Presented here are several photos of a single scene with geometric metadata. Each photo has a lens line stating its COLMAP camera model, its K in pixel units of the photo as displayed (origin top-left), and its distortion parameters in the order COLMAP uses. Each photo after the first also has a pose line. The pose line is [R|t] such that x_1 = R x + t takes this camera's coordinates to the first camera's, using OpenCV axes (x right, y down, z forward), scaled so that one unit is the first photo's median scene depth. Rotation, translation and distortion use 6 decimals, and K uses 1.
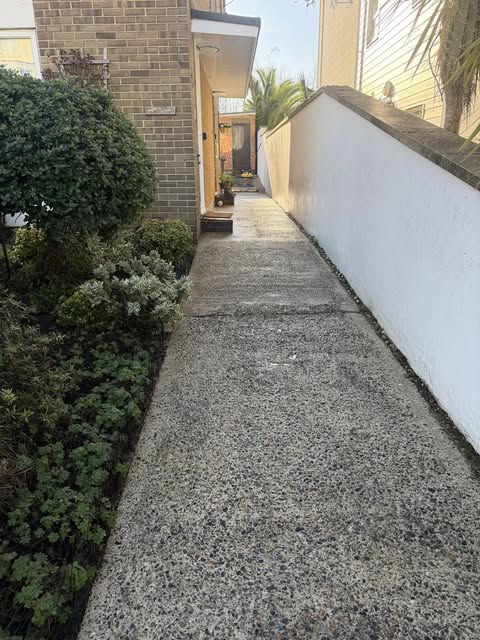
lens RADIAL K [[470.9, 0, 240.0], [0, 470.9, 320.0], [0, 0, 1]] dist [-0.096158, 0.049785]
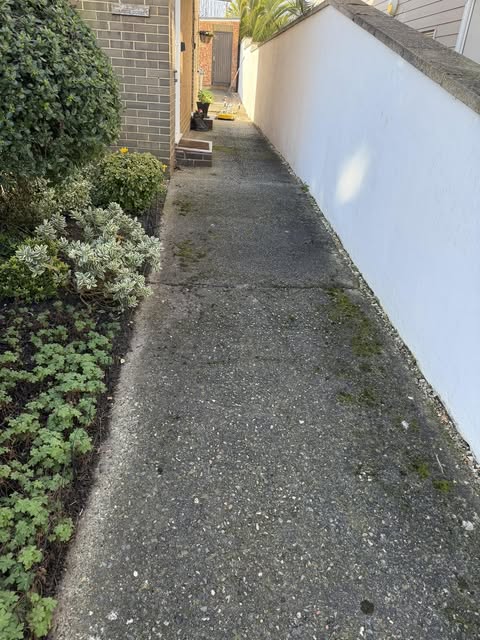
lens RADIAL K [[470.9, 0, 240.0], [0, 470.9, 320.0], [0, 0, 1]] dist [-0.096158, 0.049785]
pose [[0.996040, 0.046915, 0.075521, -0.027494], [-0.058682, 0.985040, 0.162026, -0.102921], [-0.066790, -0.165816, 0.983892, 0.202515]]
